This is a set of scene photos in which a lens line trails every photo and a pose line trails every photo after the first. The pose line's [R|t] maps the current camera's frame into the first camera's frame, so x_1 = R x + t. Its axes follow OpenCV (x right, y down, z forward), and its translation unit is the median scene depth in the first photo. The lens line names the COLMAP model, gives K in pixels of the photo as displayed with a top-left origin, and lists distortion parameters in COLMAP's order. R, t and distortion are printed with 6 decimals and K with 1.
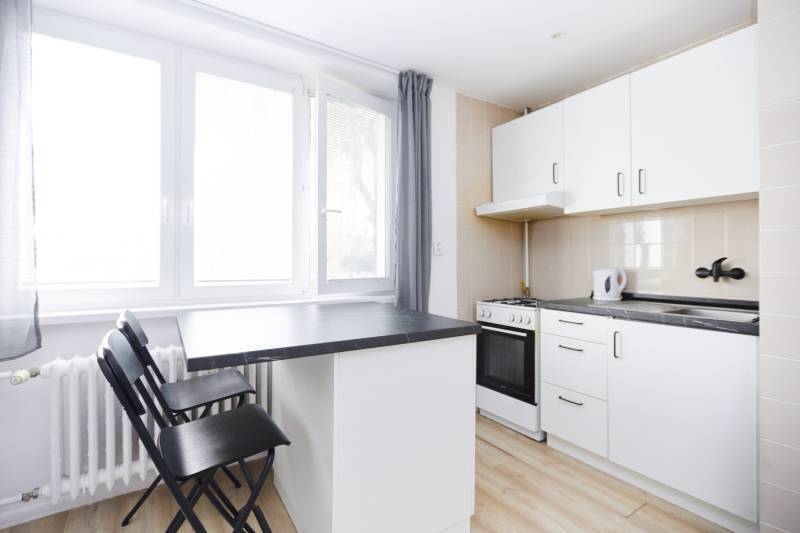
lens RADIAL K [[368.4, 0, 382.0], [0, 368.4, 258.7], [0, 0, 1]] dist [0.010061, -0.003112]
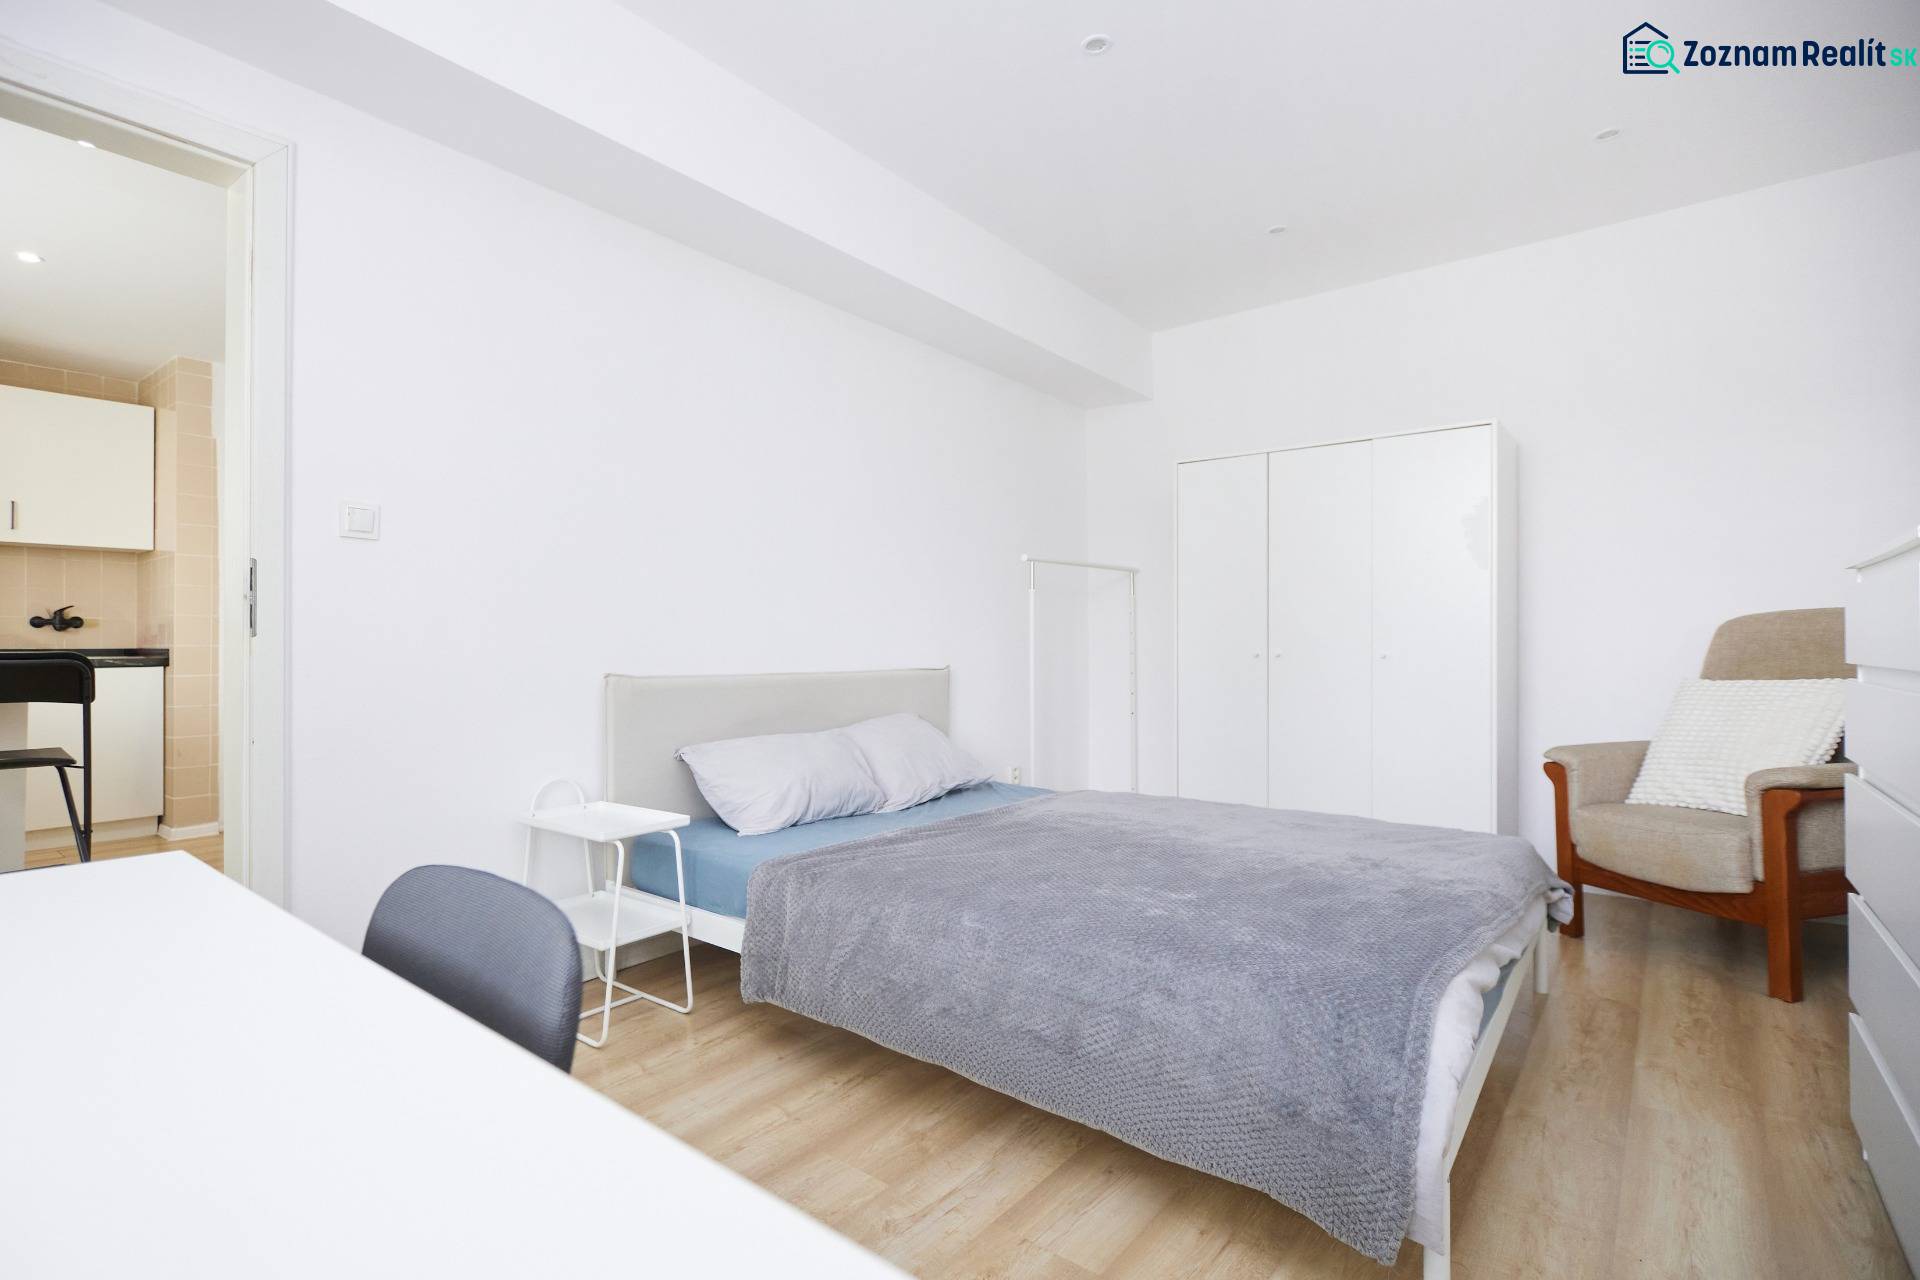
lens RADIAL K [[884.2, 0, 946.5], [0, 884.2, 631.8], [0, 0, 1]] dist [0.010061, -0.003112]
pose [[-0.378025, 0.008926, 0.925752, -1.782889], [0.005435, 0.999958, -0.007423, 0.079689], [-0.925779, 0.002225, -0.378058, -0.218520]]
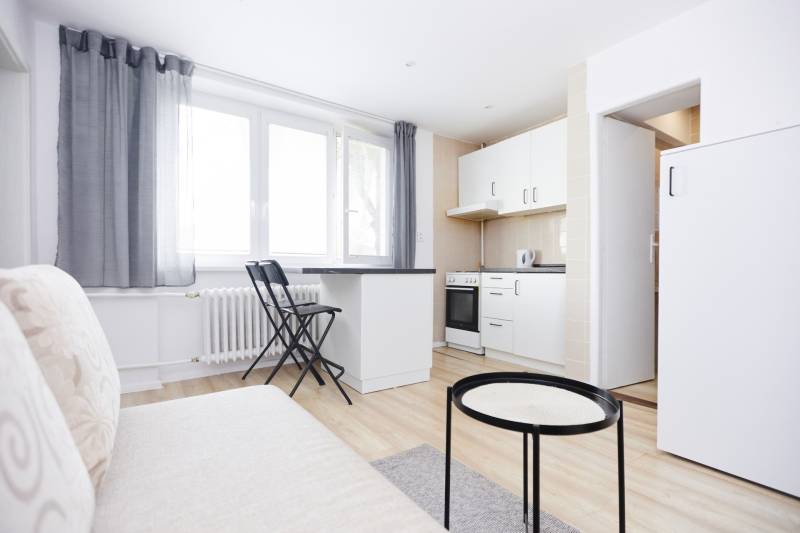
lens RADIAL K [[368.4, 0, 401.8], [0, 368.4, 273.1], [0, 0, 1]] dist [0.010061, -0.003112]
pose [[0.998690, 0.000942, 0.051164, -0.003603], [-0.001766, 0.999869, 0.016072, 0.109639], [-0.051142, -0.016141, 0.998561, -0.589812]]
